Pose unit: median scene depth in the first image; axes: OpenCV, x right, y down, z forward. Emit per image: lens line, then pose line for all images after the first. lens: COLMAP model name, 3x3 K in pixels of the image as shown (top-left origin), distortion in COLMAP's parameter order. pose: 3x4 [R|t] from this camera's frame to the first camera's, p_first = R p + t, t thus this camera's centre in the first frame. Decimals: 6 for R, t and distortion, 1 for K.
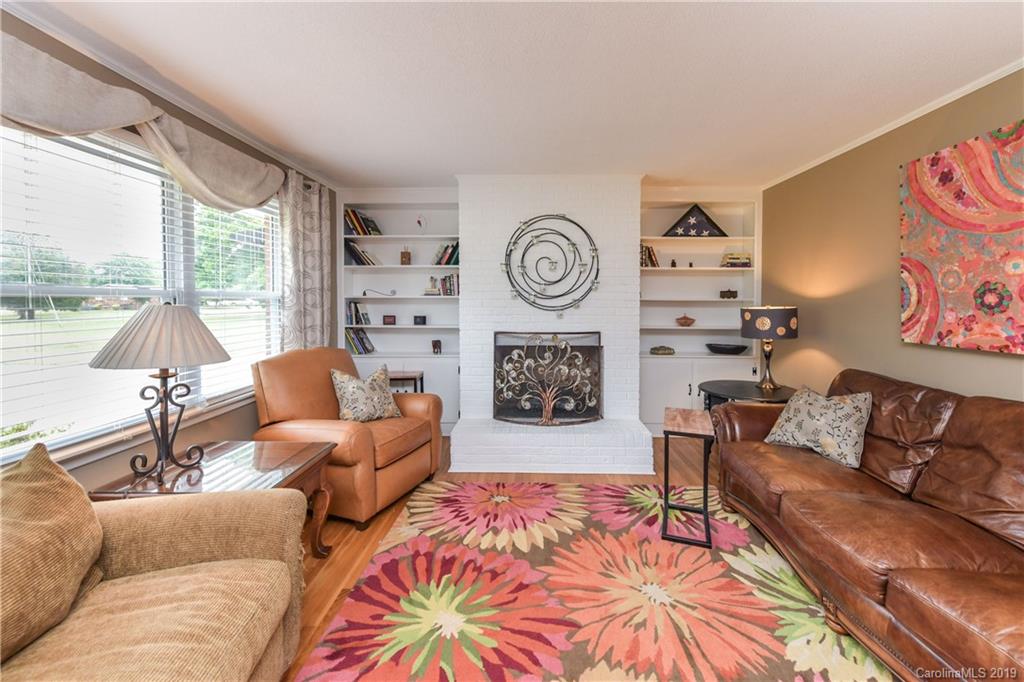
lens RADIAL K [[414.1, 0, 527.8], [0, 414.1, 310.5], [0, 0, 1]] dist [0.003326, -0.000097]
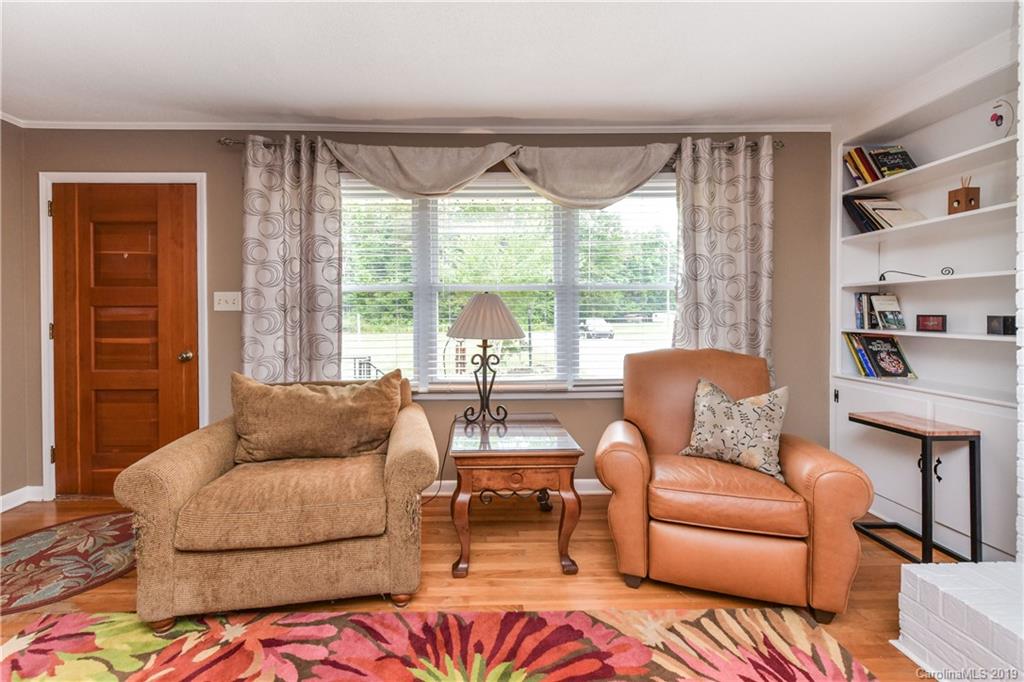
lens RADIAL K [[414.1, 0, 471.8], [0, 414.1, 320.6], [0, 0, 1]] dist [0.003326, -0.000097]
pose [[0.026613, 0.013638, -0.999553, 0.302347], [-0.018725, 0.999738, 0.013142, 0.037330], [0.999470, 0.018367, 0.026861, 0.603335]]
